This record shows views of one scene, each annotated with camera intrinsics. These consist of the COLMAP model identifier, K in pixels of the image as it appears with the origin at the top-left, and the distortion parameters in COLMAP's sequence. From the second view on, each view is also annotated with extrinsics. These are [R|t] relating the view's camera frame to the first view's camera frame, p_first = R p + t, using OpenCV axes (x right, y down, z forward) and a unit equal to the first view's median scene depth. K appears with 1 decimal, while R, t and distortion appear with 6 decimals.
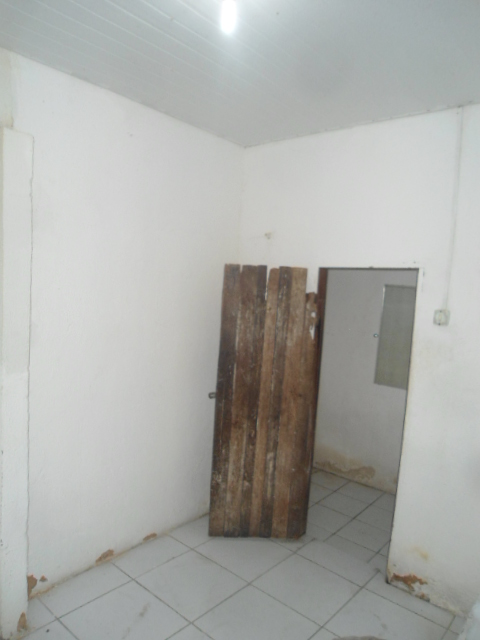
lens RADIAL K [[468.9, 0, 240.0], [0, 468.9, 320.0], [0, 0, 1]] dist [0.000193, -0.001897]
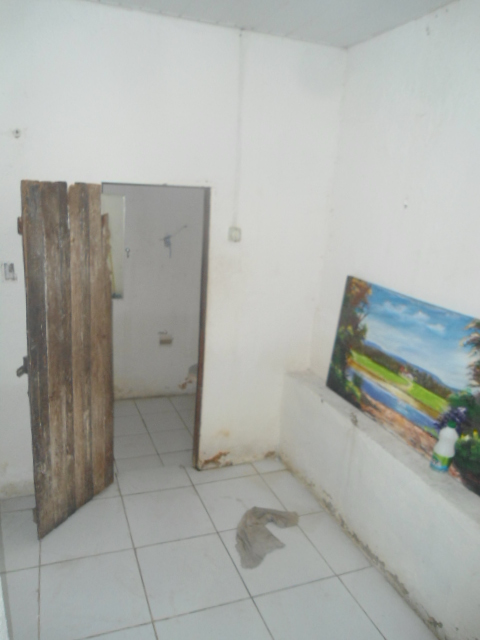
lens RADIAL K [[464.0, 0, 240.0], [0, 464.0, 320.0], [0, 0, 1]] dist [0.004536, -0.086986]
pose [[0.482857, -0.252059, 0.838639, -0.467700], [0.030762, 0.961970, 0.271416, -0.094255], [-0.875159, -0.105257, 0.472248, 0.388361]]
